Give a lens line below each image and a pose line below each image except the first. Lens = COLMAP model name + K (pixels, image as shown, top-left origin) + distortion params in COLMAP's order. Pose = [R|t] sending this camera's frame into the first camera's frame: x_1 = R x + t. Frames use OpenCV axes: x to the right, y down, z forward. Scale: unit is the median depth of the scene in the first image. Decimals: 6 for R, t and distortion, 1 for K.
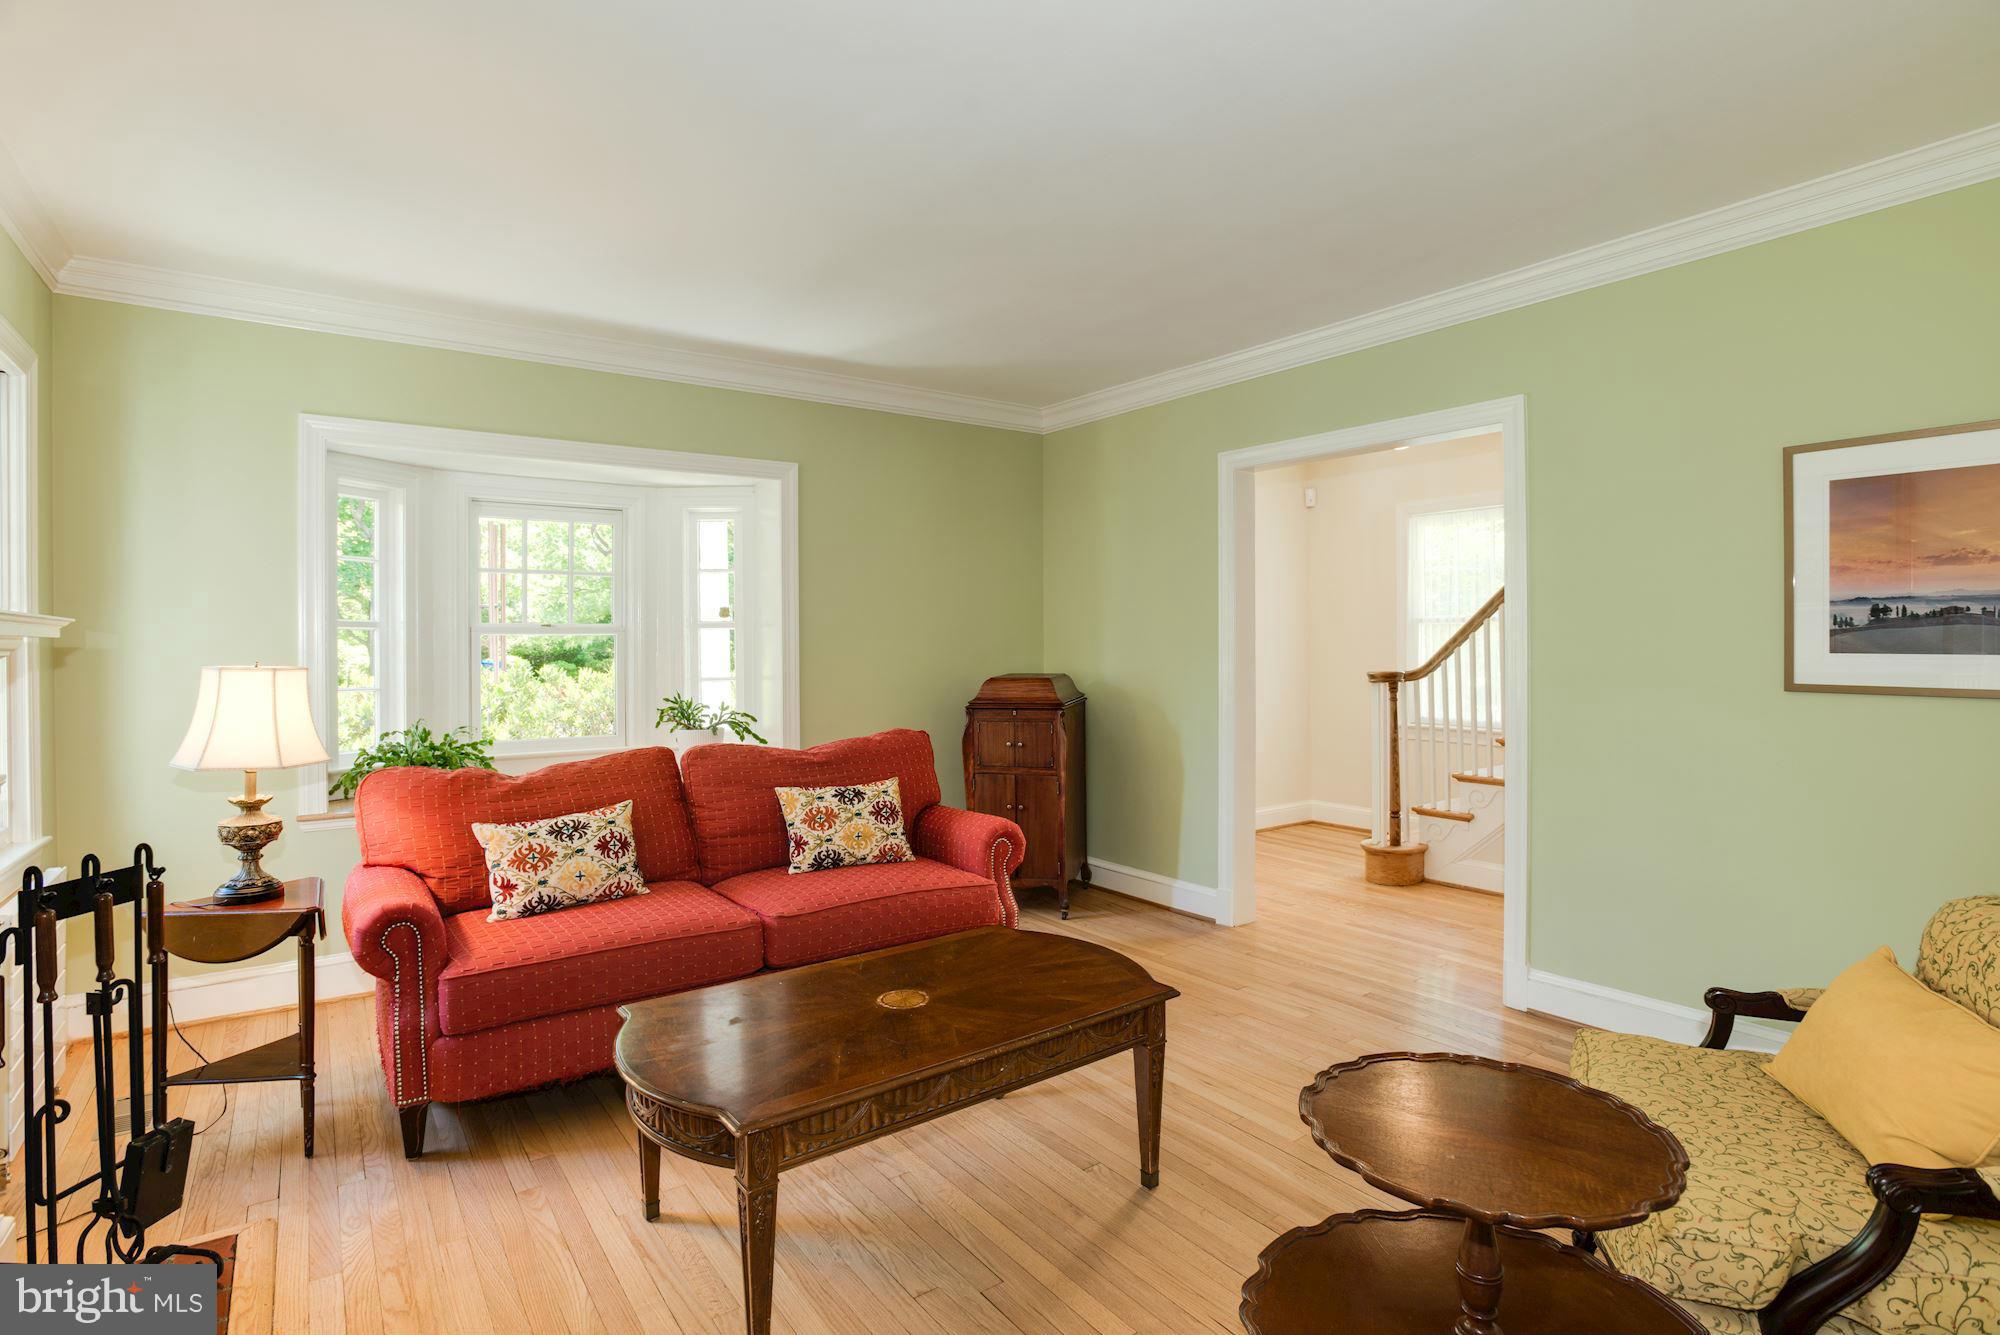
lens RADIAL K [[990.6, 0, 997.5], [0, 990.6, 651.9], [0, 0, 1]] dist [-0.002236, 0.000182]
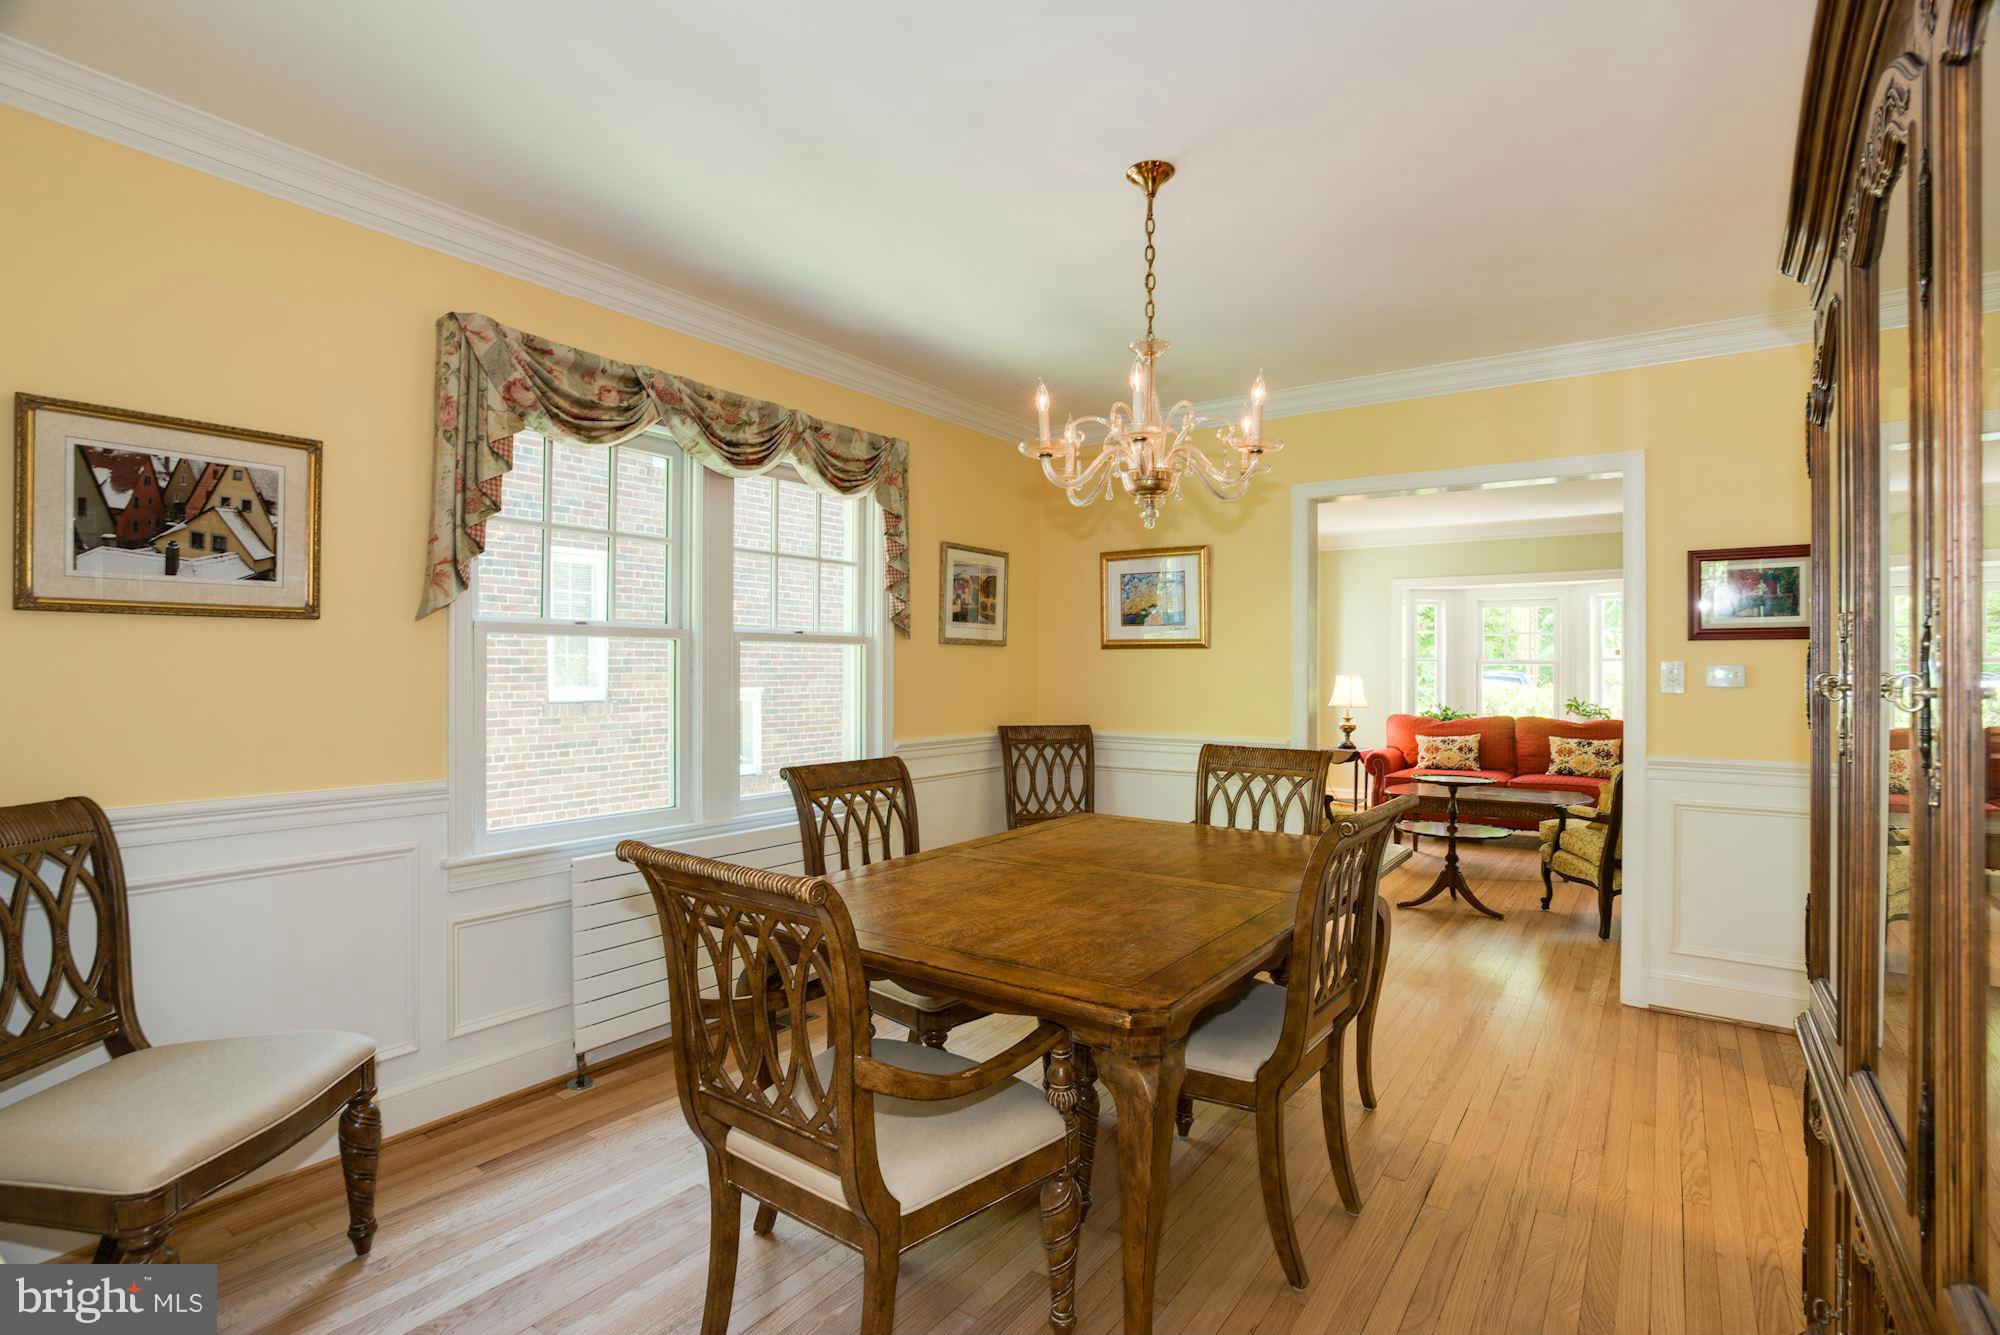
lens RADIAL K [[990.6, 0, 996.0], [0, 990.6, 671.3], [0, 0, 1]] dist [-0.002236, 0.000182]
pose [[0.345640, 0.005309, -0.938352, 1.563781], [-0.013188, 0.999913, 0.000799, 0.010648], [0.938274, 0.012098, 0.345680, -0.992683]]
